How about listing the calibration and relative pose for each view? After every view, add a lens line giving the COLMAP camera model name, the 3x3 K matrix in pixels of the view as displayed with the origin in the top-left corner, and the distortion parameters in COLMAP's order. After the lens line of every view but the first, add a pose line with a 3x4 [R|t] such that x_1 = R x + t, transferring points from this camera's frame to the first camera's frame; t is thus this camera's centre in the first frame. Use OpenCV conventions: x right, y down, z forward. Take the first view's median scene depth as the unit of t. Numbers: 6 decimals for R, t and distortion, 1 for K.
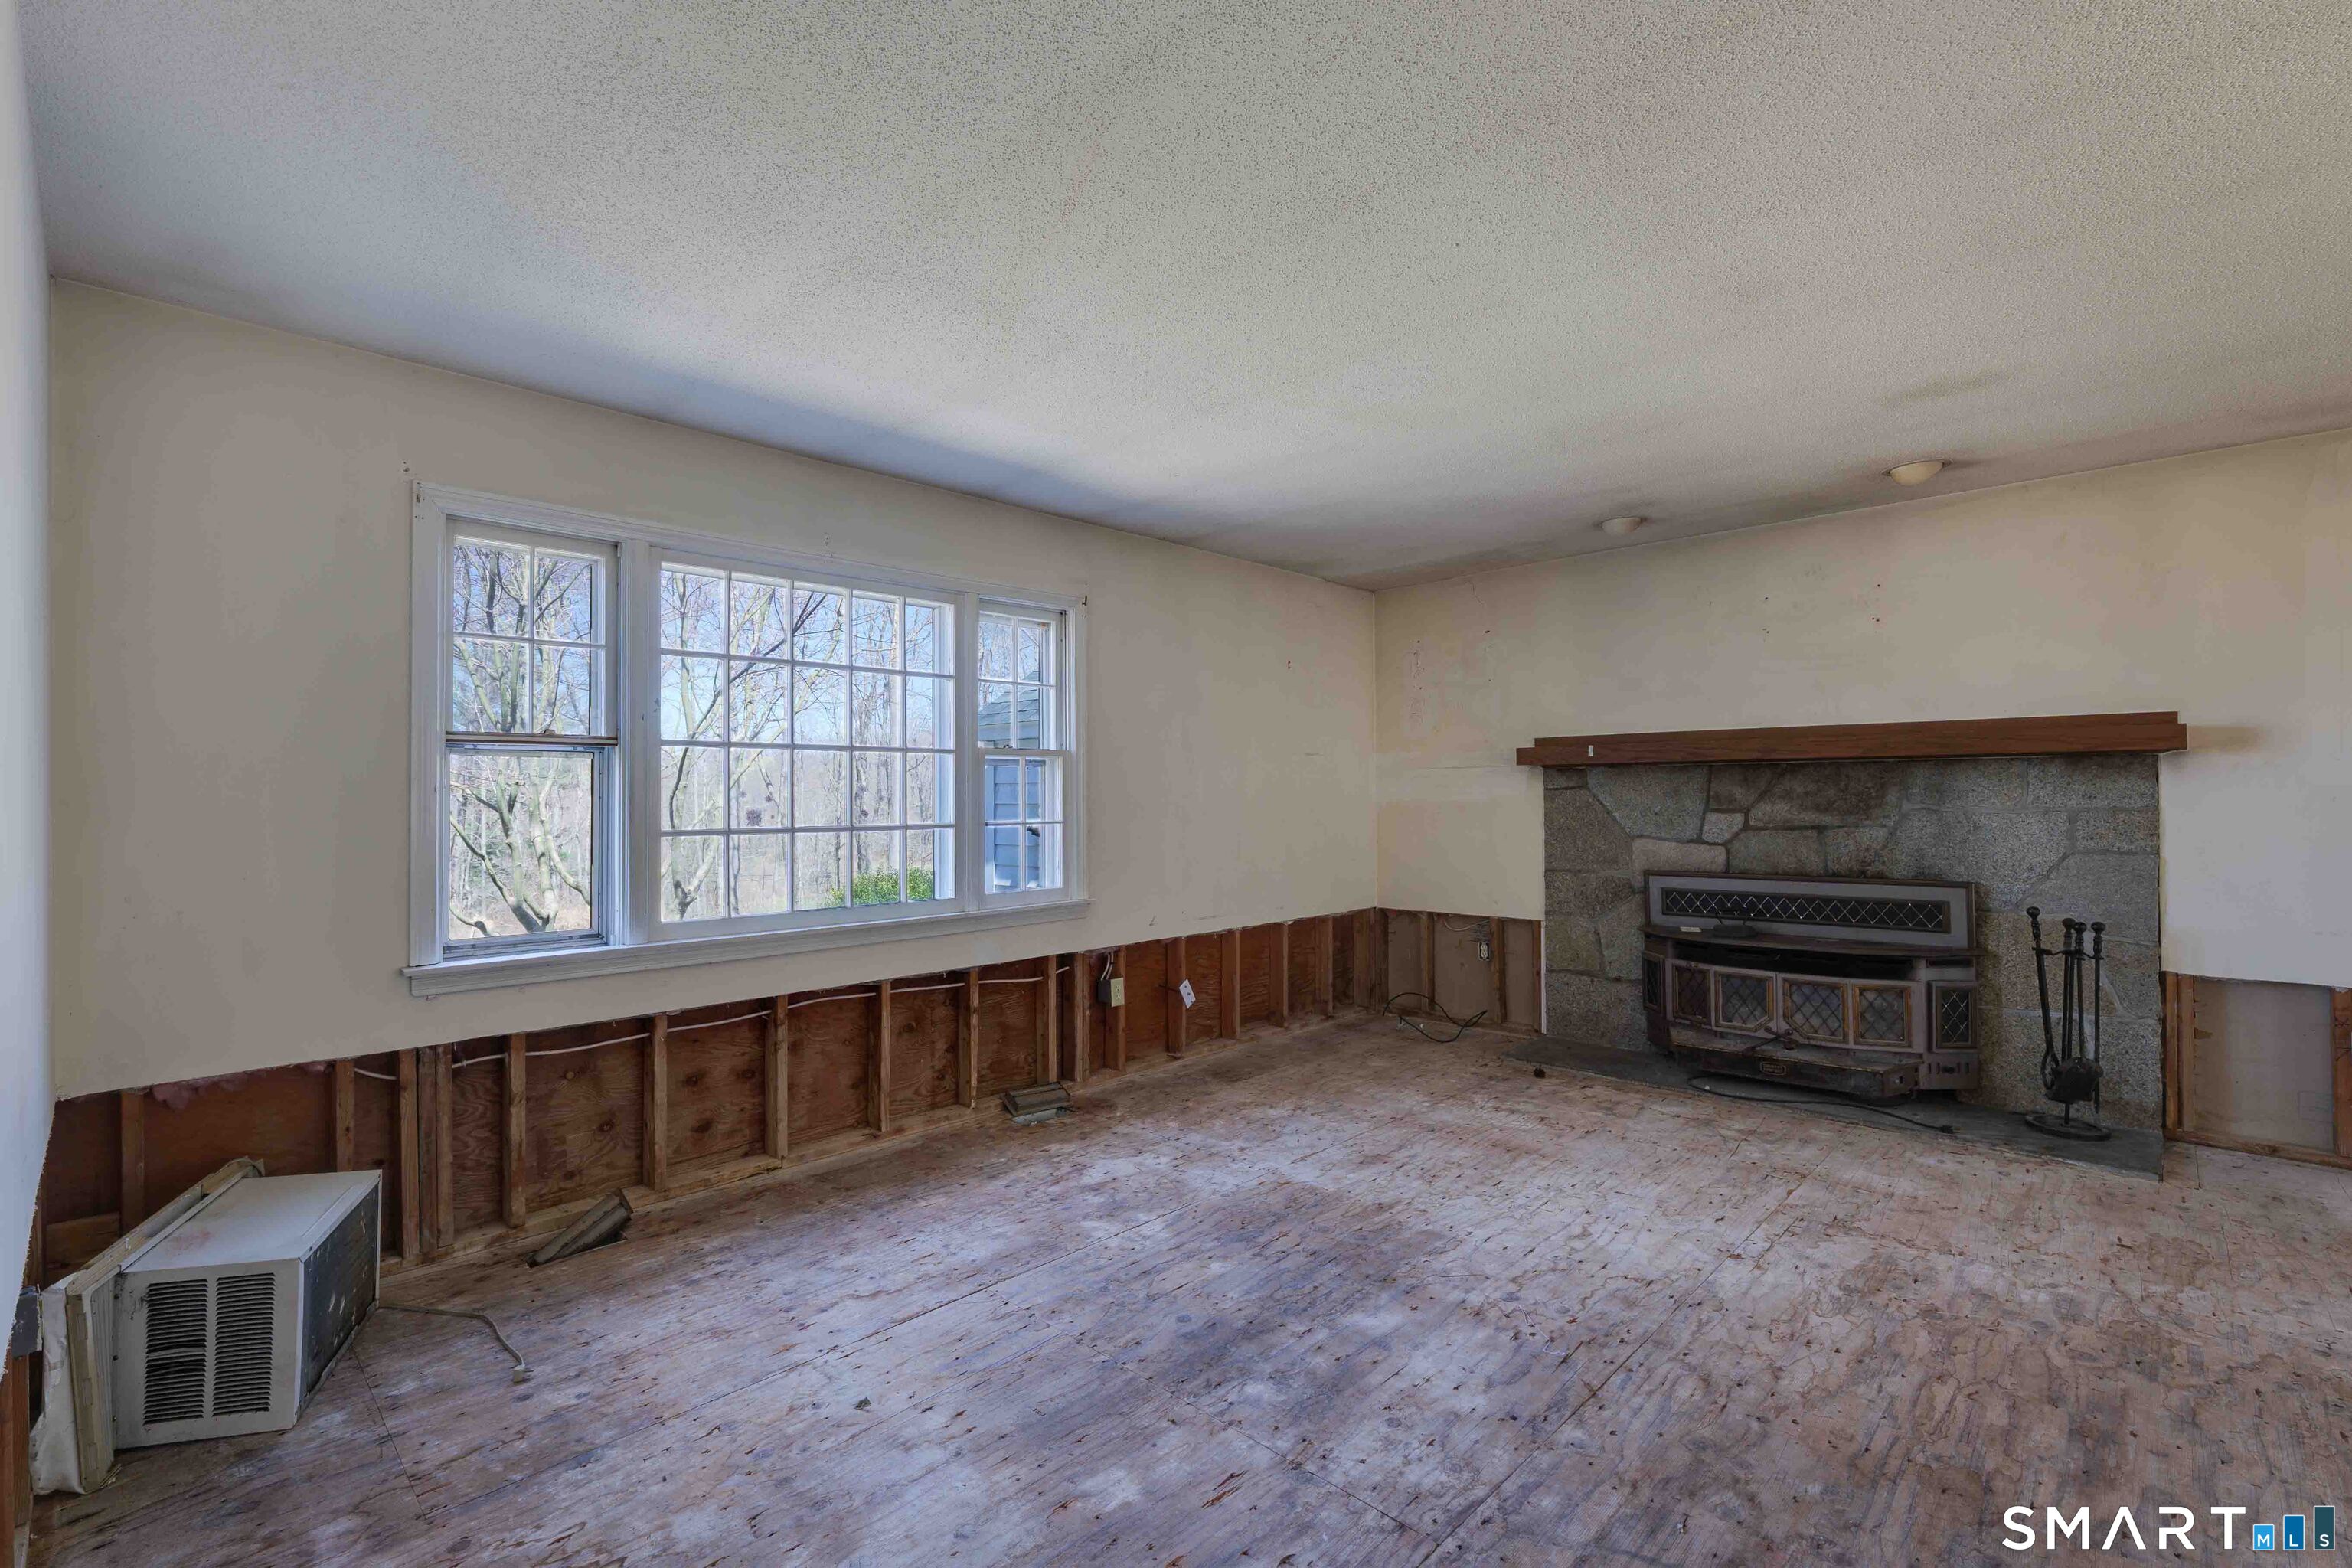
lens RADIAL K [[976.0, 0, 1137.6], [0, 976.0, 784.1], [0, 0, 1]] dist [-0.002047, 0.000228]
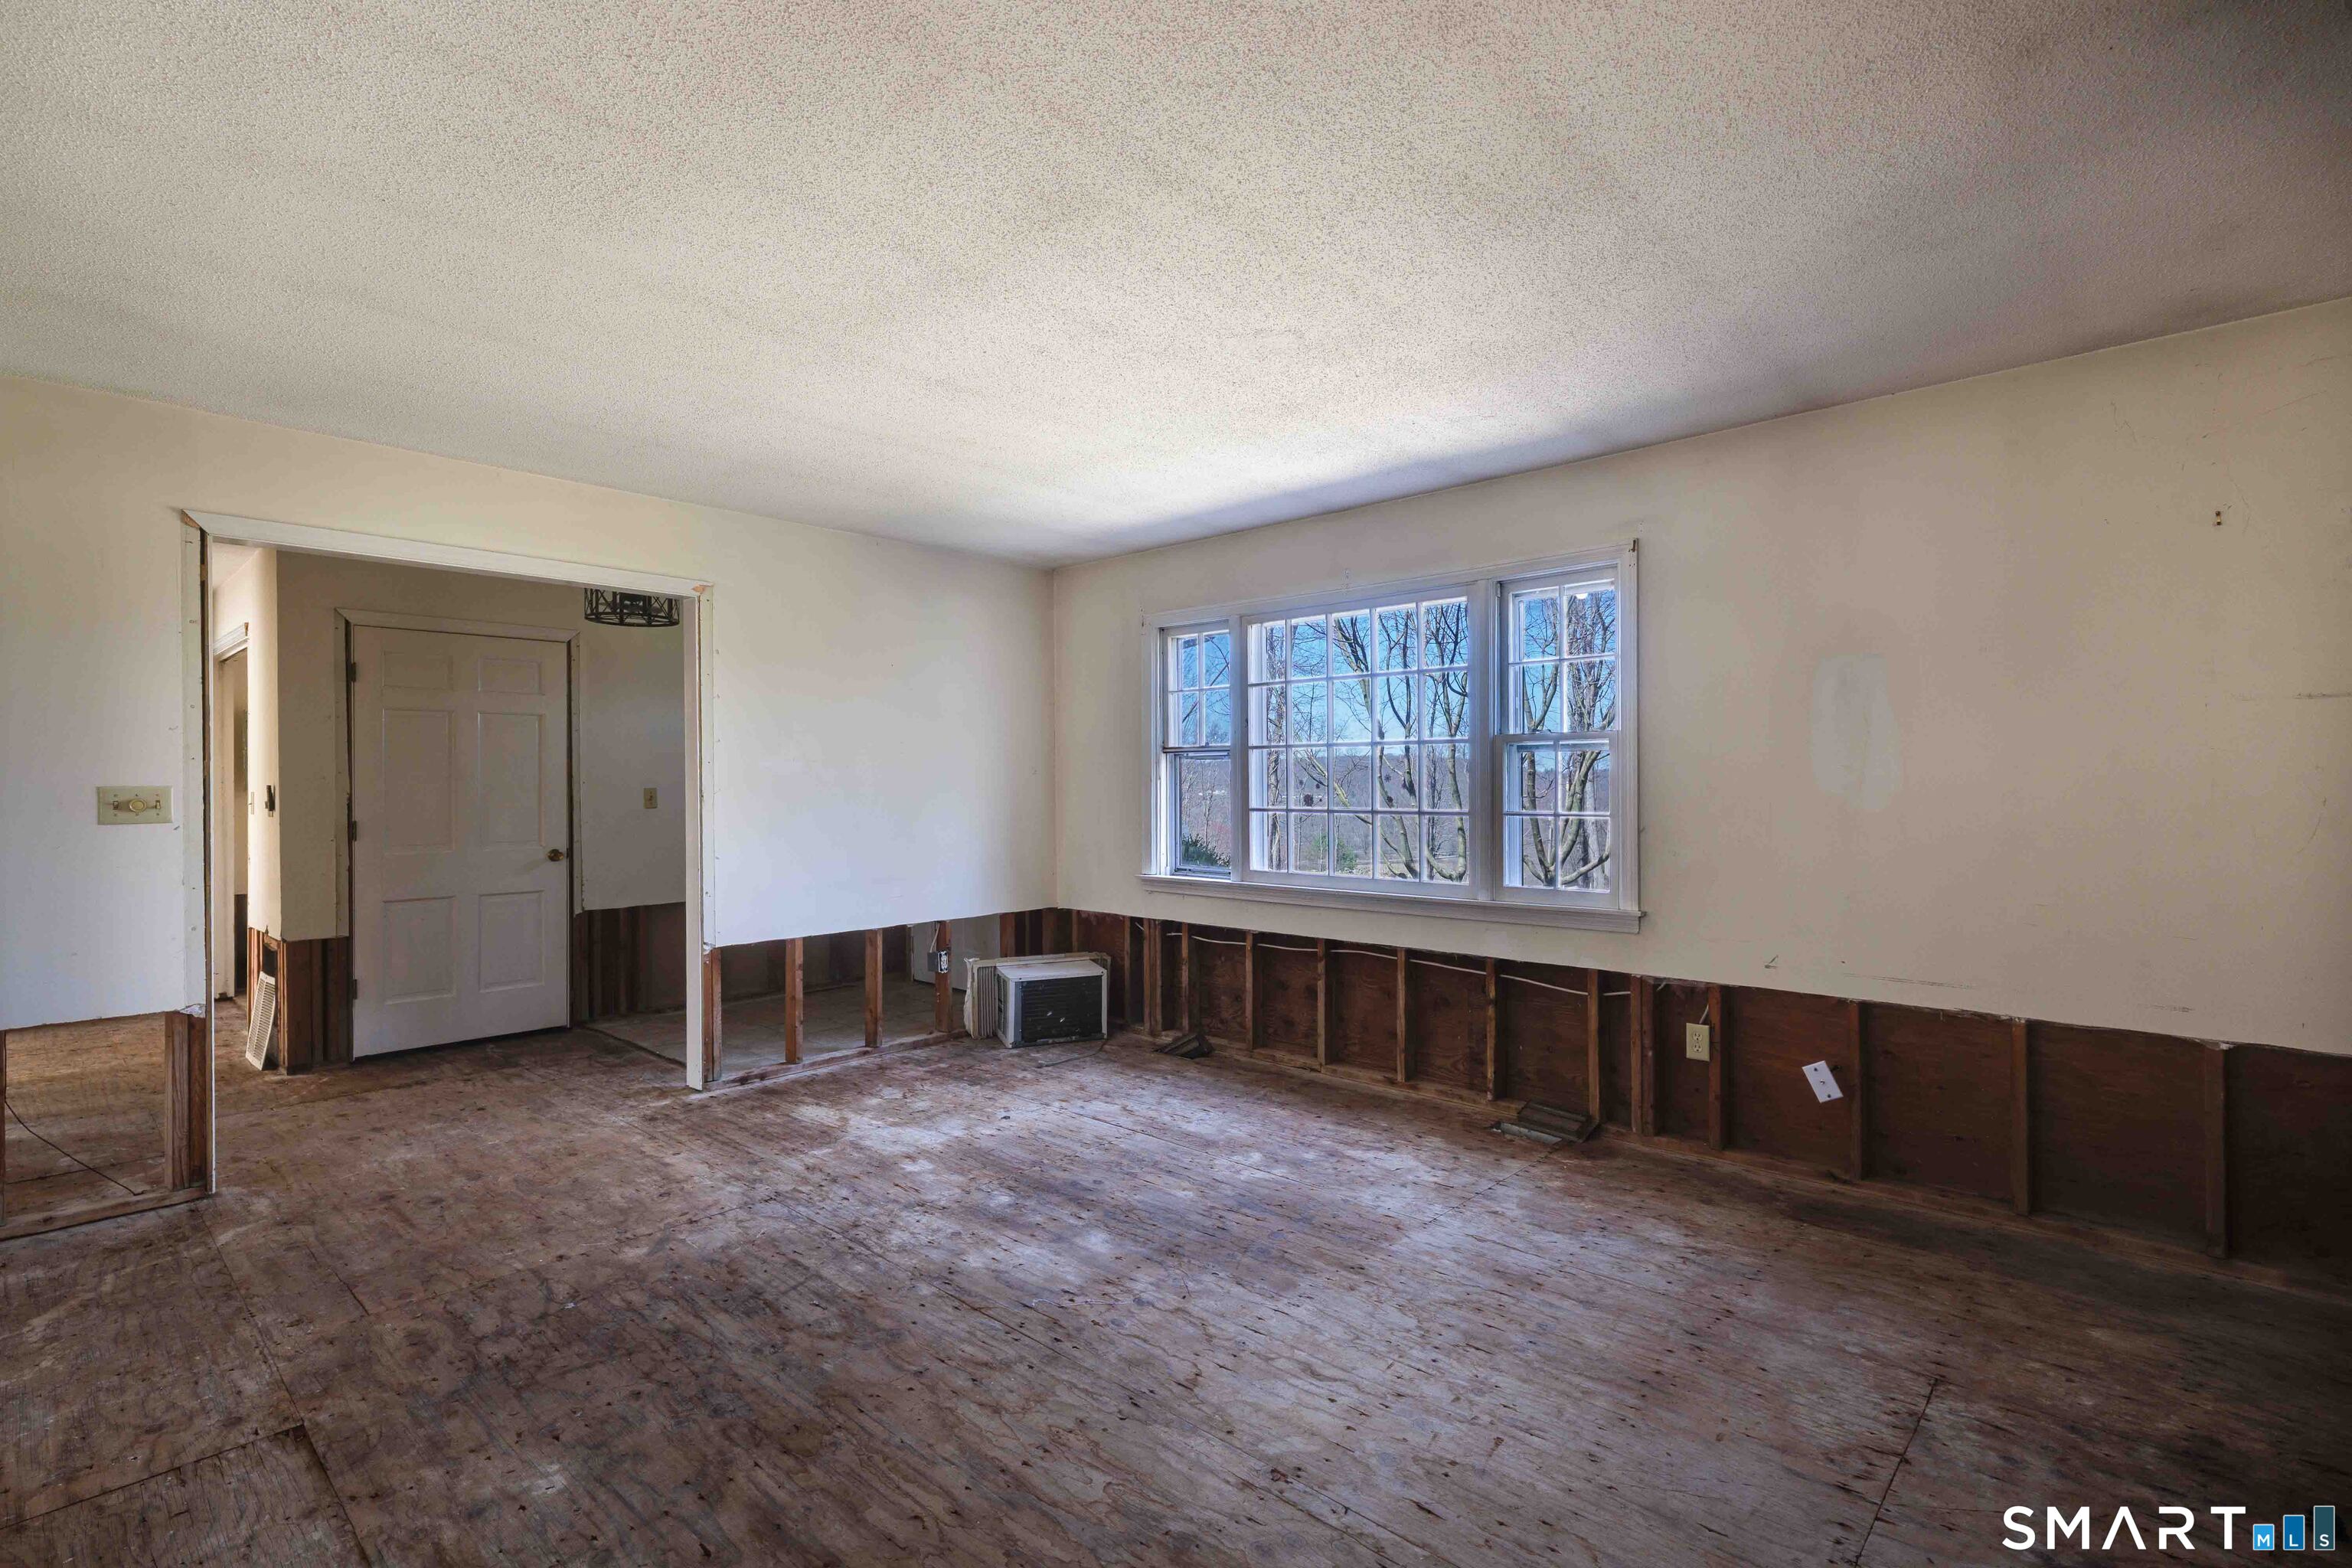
lens RADIAL K [[1098.4, 0, 1140.5], [0, 1098.4, 780.3], [0, 0, 1]] dist [0.014990, -0.000313]
pose [[0.063657, 0.002350, -0.997969, 1.308716], [0.013726, 0.999901, 0.003230, -0.001303], [0.997877, -0.013903, 0.063619, 0.823271]]
